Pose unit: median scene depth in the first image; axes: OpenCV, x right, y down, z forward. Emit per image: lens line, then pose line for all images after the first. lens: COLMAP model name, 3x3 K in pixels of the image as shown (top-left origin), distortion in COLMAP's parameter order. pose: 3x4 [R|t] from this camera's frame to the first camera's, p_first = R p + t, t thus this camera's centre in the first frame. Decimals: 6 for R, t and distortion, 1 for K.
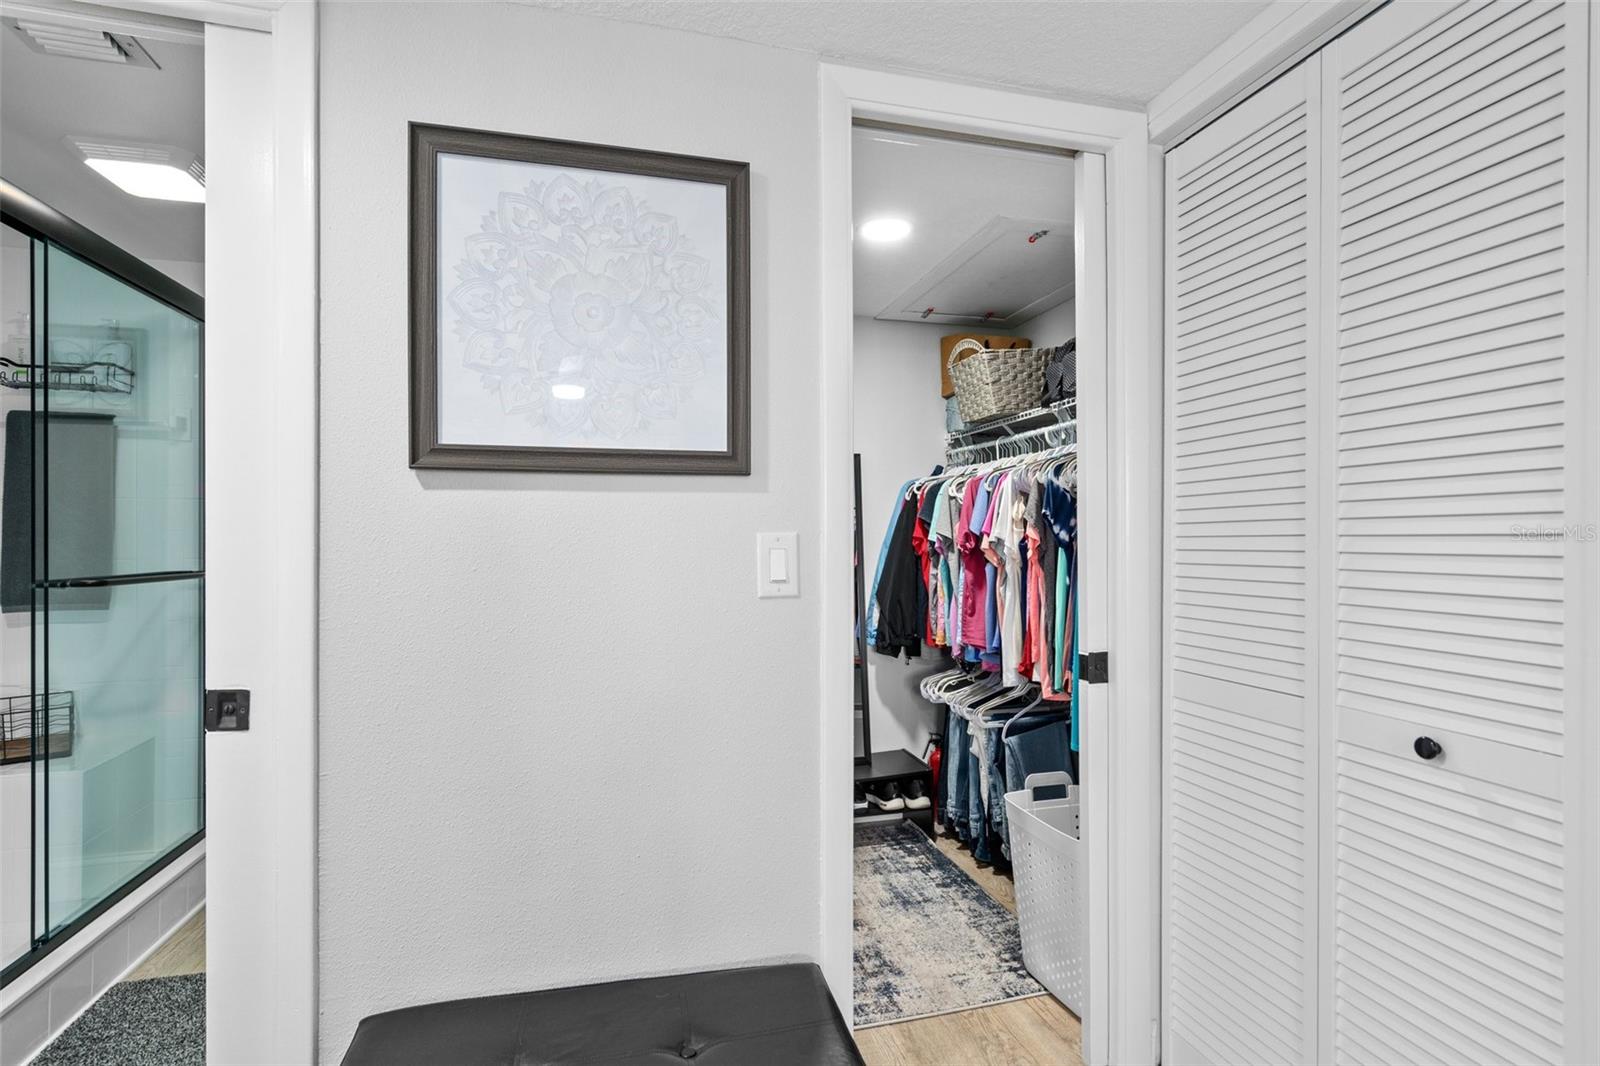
lens RADIAL K [[755.2, 0, 782.7], [0, 755.2, 542.2], [0, 0, 1]] dist [0.004236, 0.000332]
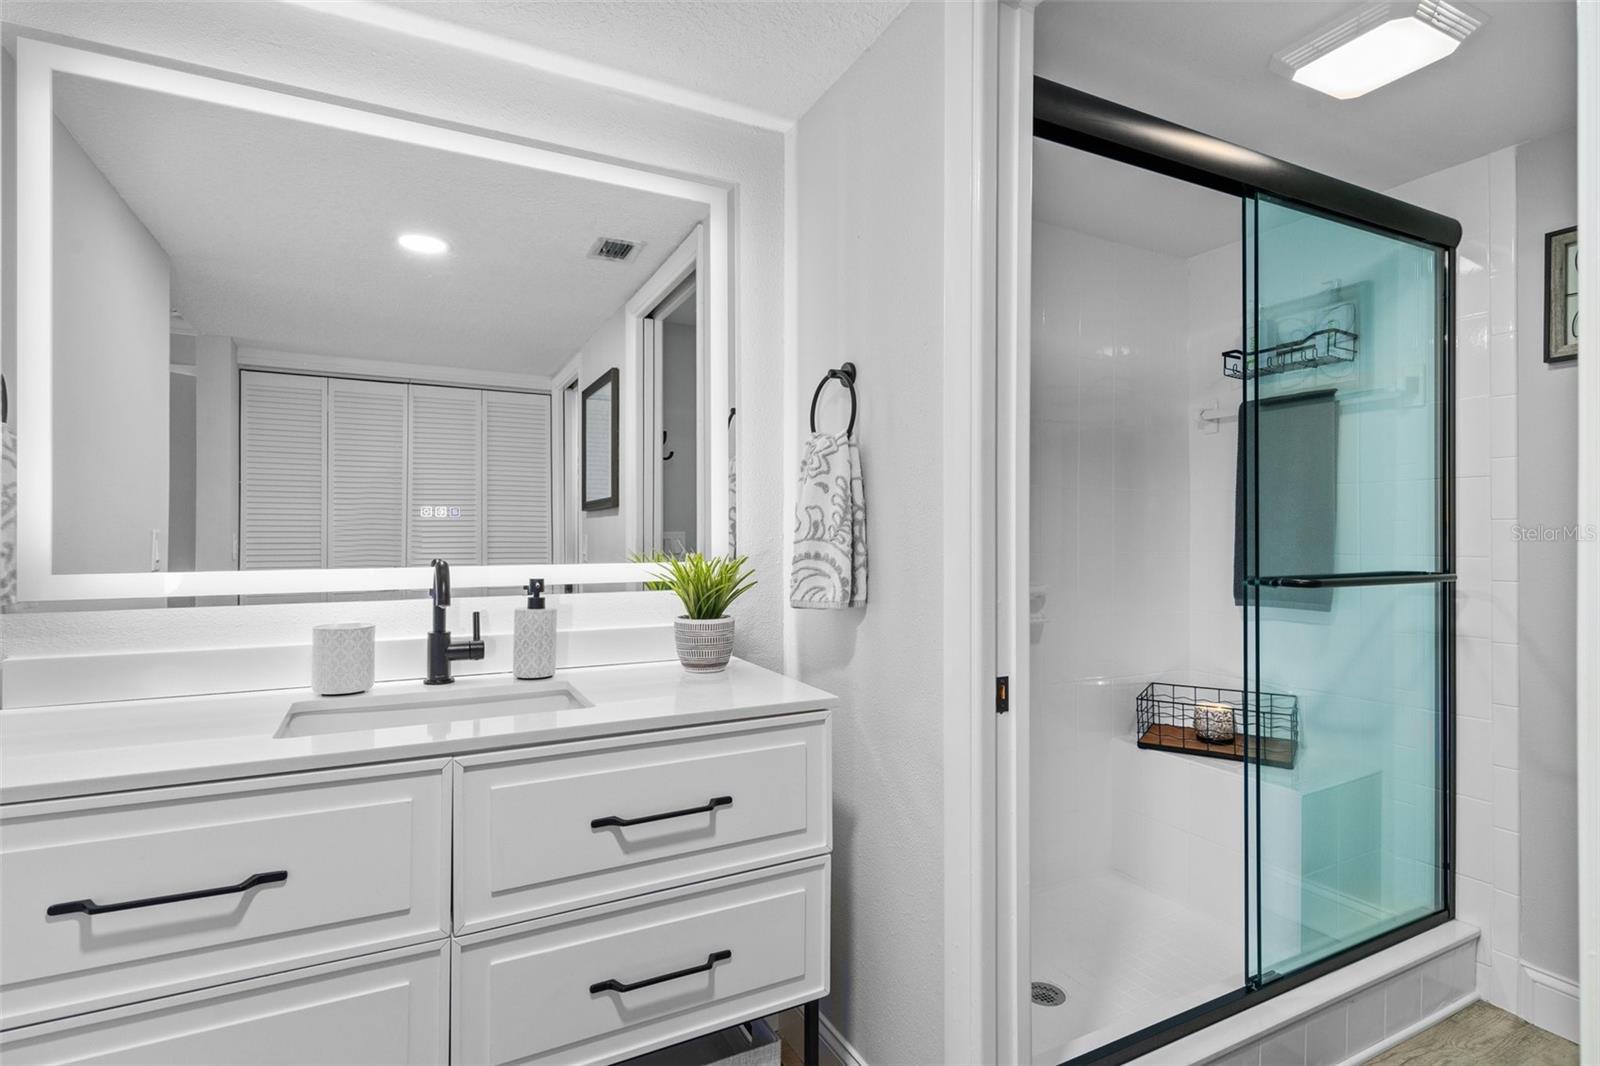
lens RADIAL K [[783.2, 0, 798.5], [0, 783.2, 532.1], [0, 0, 1]] dist [-0.001532, 0.002874]
pose [[0.223084, -0.003291, -0.974794, -0.237469], [-0.000502, 0.999994, -0.003491, 0.000941], [0.974799, 0.001268, 0.223081, 0.327465]]
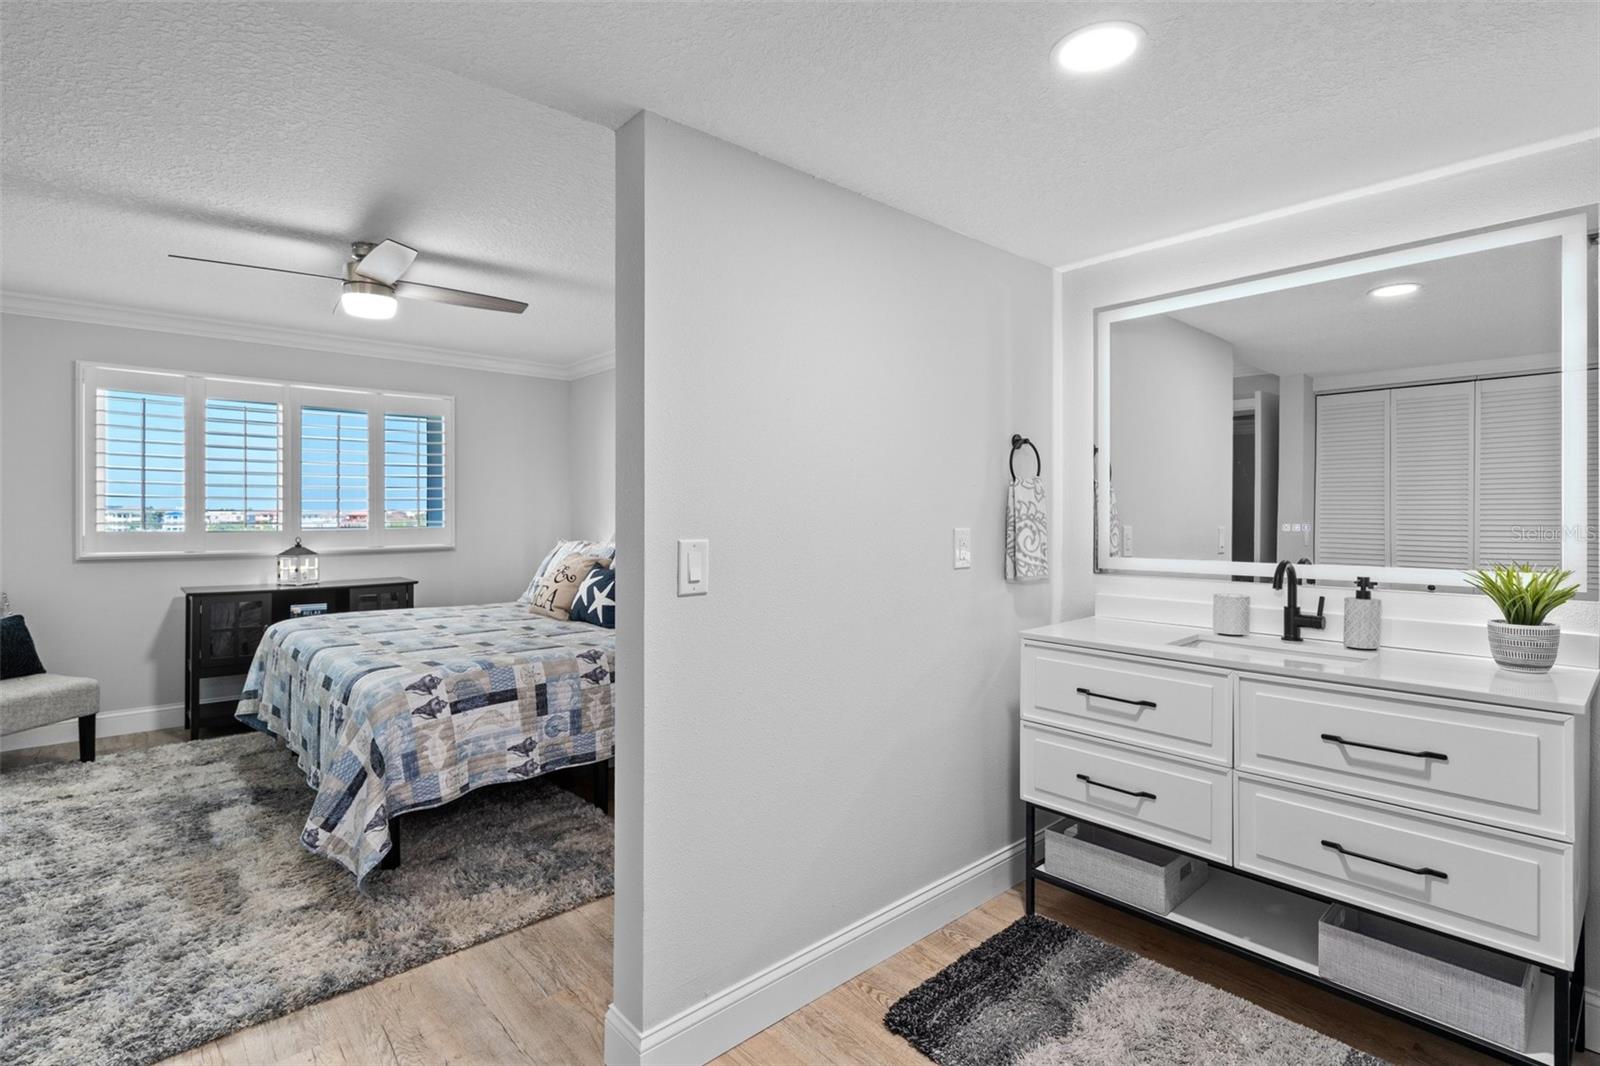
lens RADIAL K [[783.2, 0, 789.9], [0, 783.2, 517.9], [0, 0, 1]] dist [-0.001532, 0.002874]
pose [[-0.894373, 0.004193, -0.447302, 0.201755], [0.001953, 0.999983, 0.005470, -0.052846], [0.447318, 0.004019, -0.894366, 0.969223]]
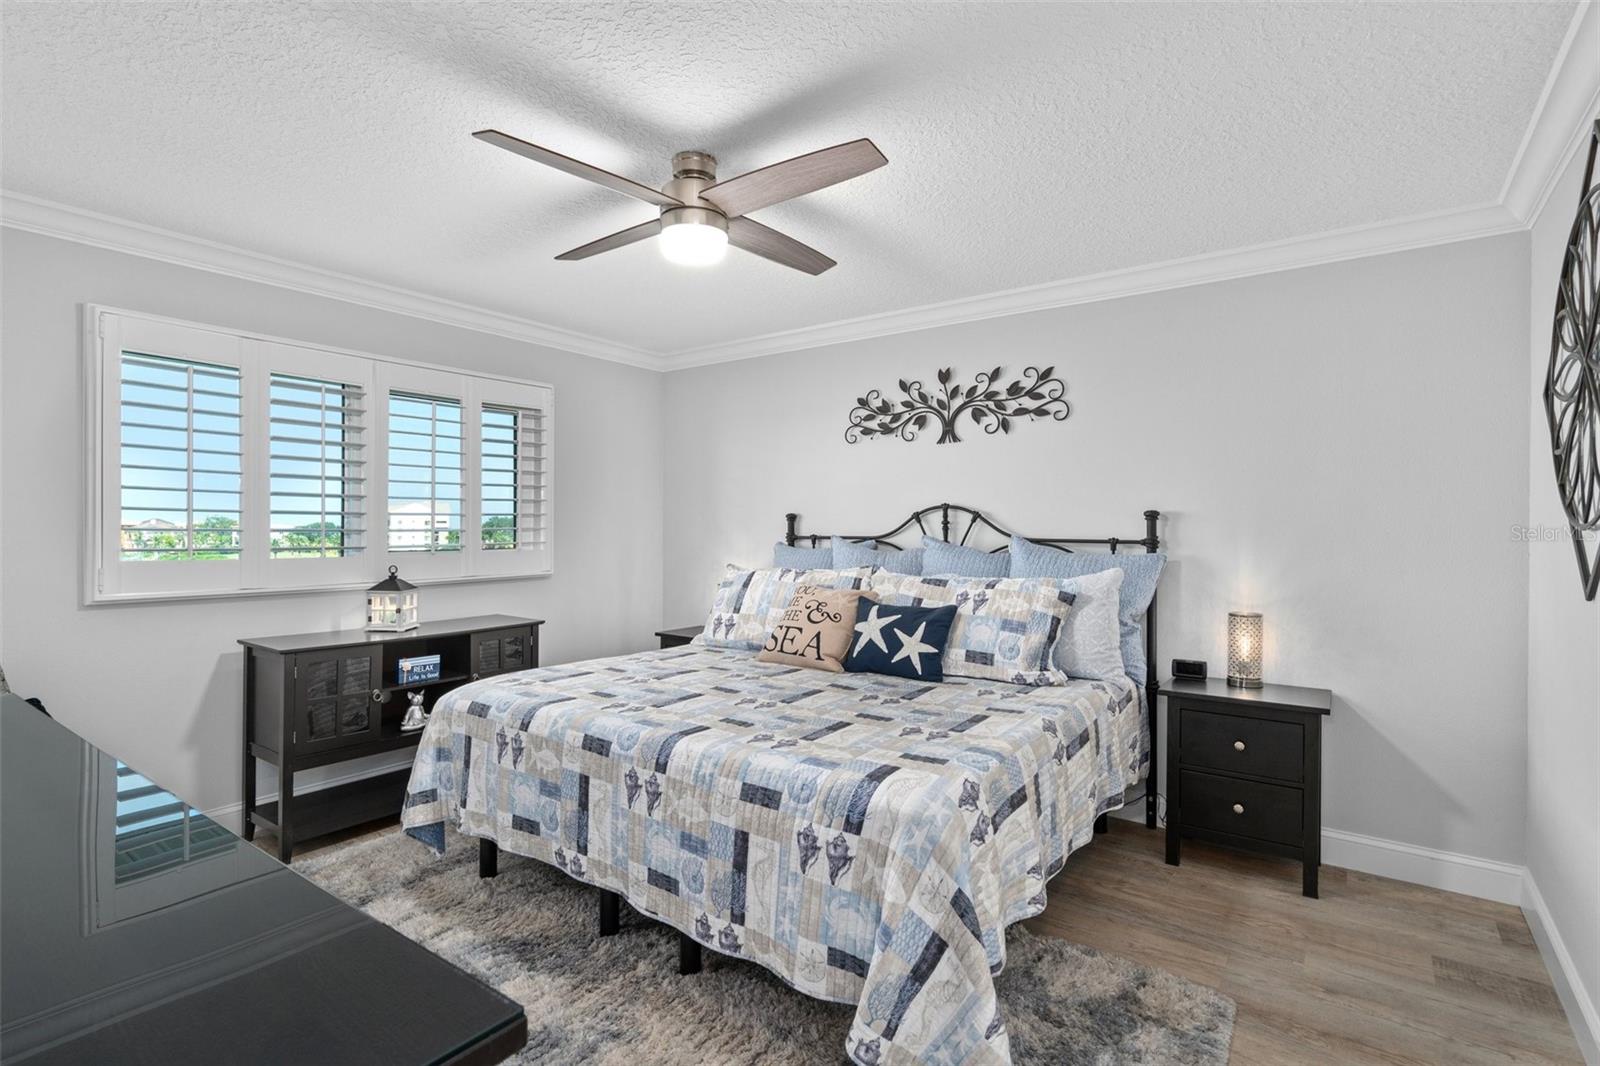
lens RADIAL K [[783.2, 0, 791.2], [0, 783.2, 531.8], [0, 0, 1]] dist [-0.001532, 0.002874]
pose [[-0.777346, 0.004480, -0.629058, 1.060684], [-0.001065, 0.999964, 0.008437, -0.080936], [0.629073, 0.007228, -0.777313, -0.146134]]
